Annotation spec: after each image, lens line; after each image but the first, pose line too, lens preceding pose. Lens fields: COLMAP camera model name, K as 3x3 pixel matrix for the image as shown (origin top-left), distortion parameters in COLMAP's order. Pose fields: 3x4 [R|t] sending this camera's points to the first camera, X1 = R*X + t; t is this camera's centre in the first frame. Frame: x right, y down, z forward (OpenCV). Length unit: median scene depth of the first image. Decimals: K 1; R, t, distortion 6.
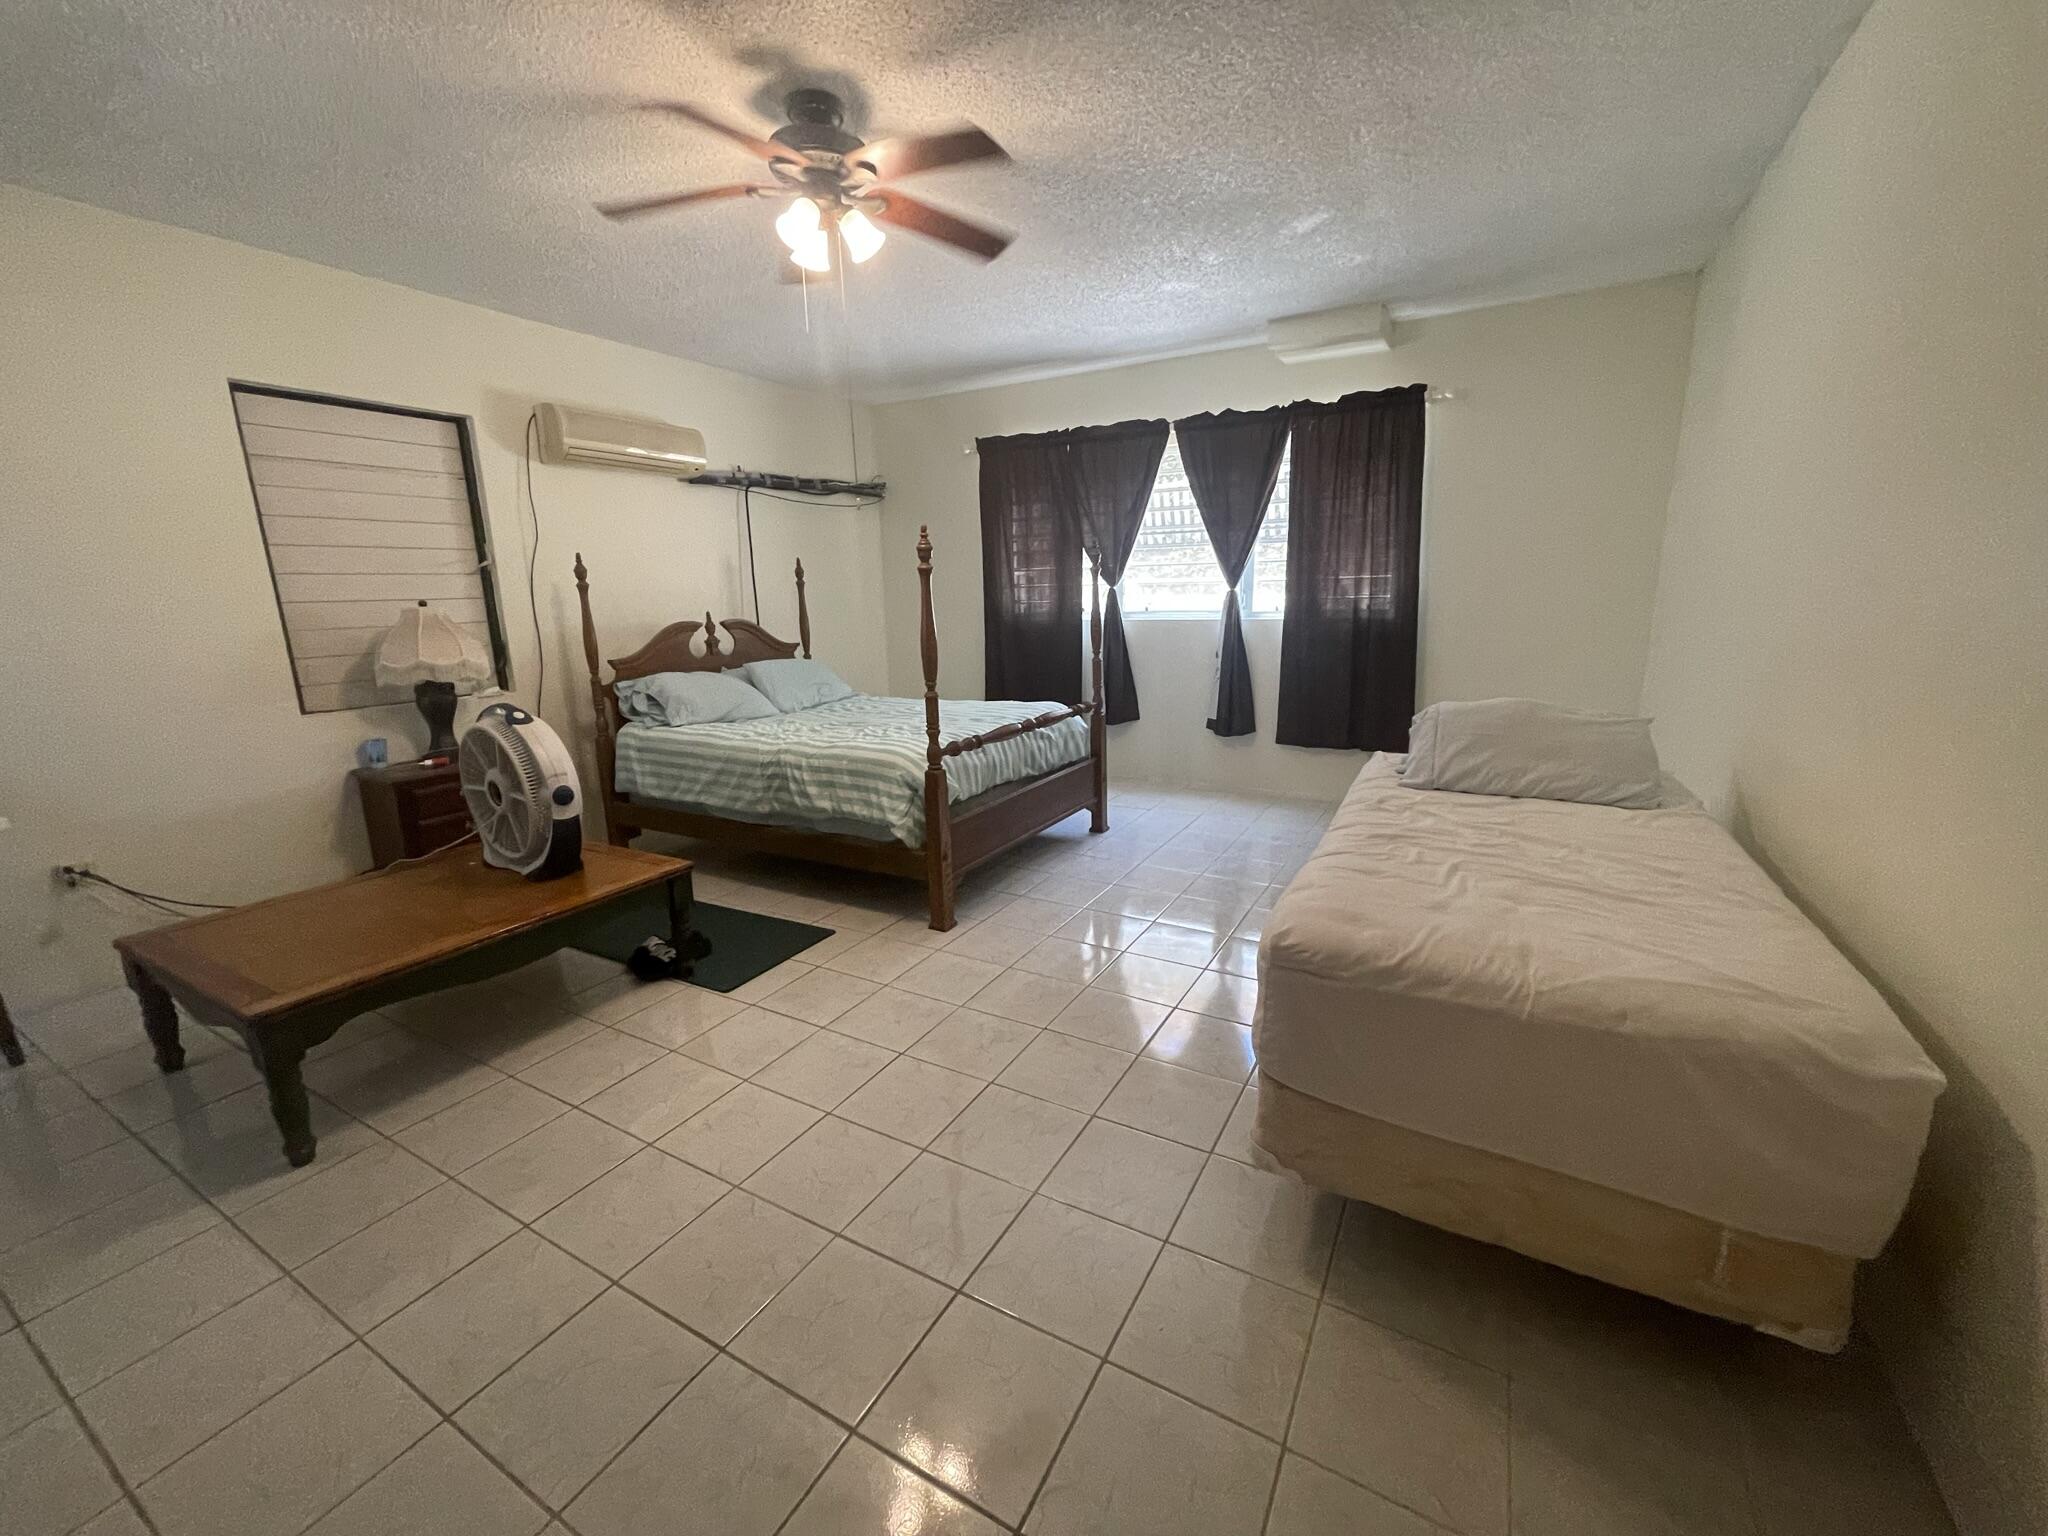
lens RADIAL K [[825.7, 0, 1024.0], [0, 825.7, 768.0], [0, 0, 1]] dist [-0.000028, 0.000066]
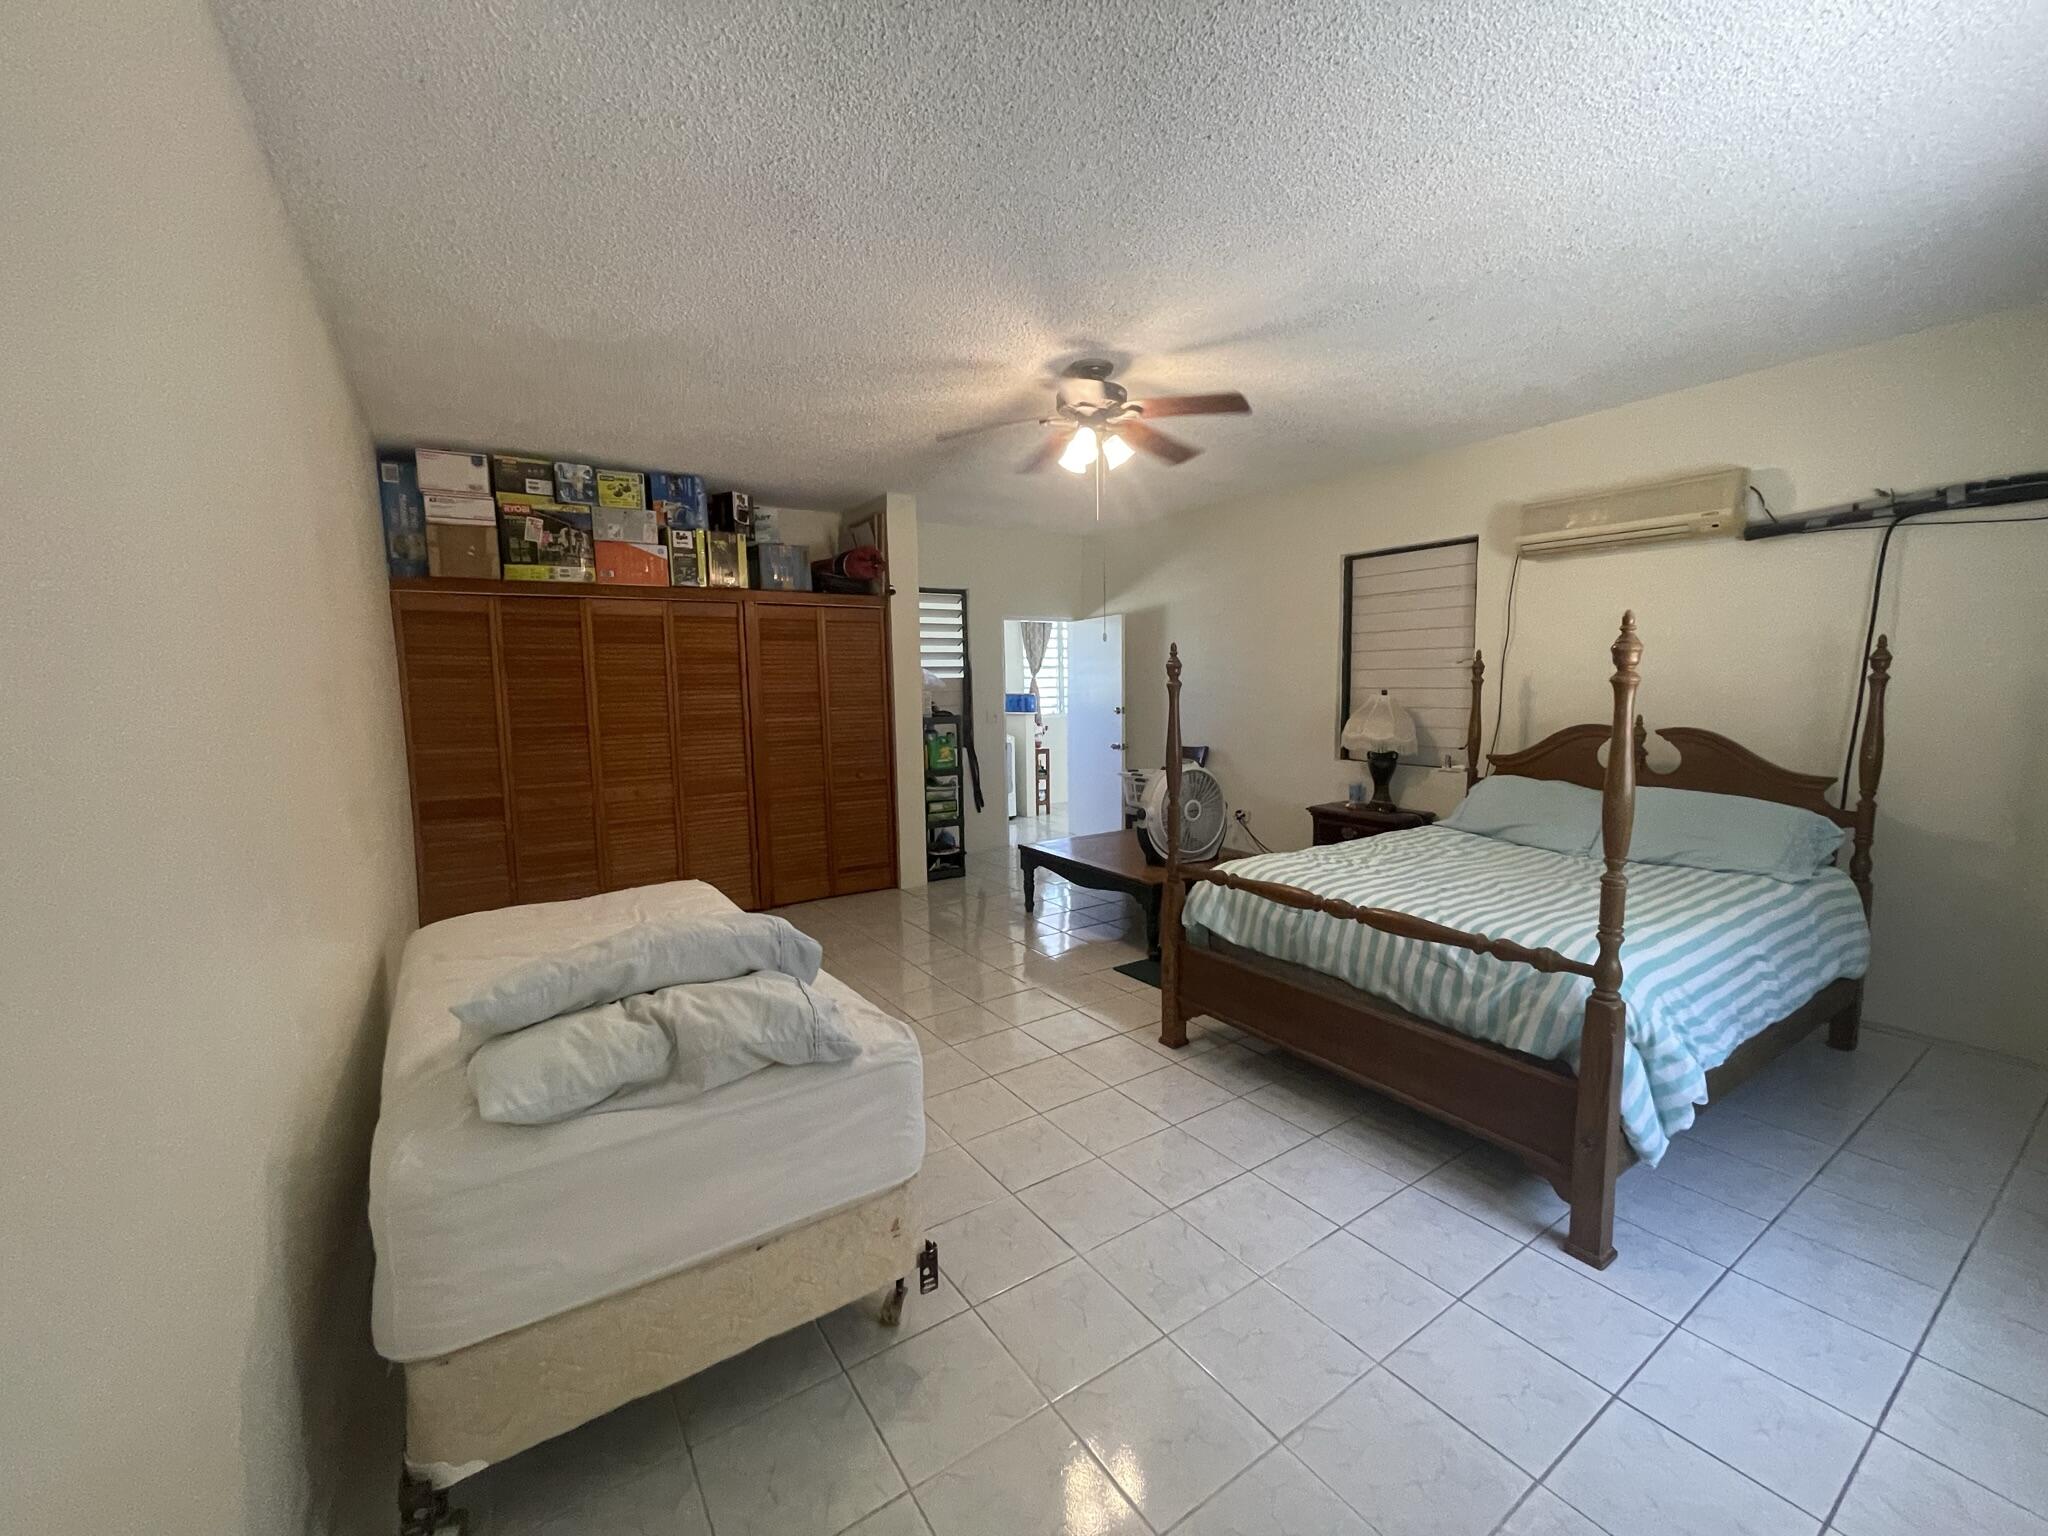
lens RADIAL K [[825.7, 0, 1024.0], [0, 825.7, 768.0], [0, 0, 1]] dist [-0.000028, 0.000066]
pose [[-0.441720, 0.128248, -0.887939, 0.654076], [-0.166964, 0.960688, 0.221814, -0.249543], [0.881480, 0.246233, -0.402942, 0.939893]]
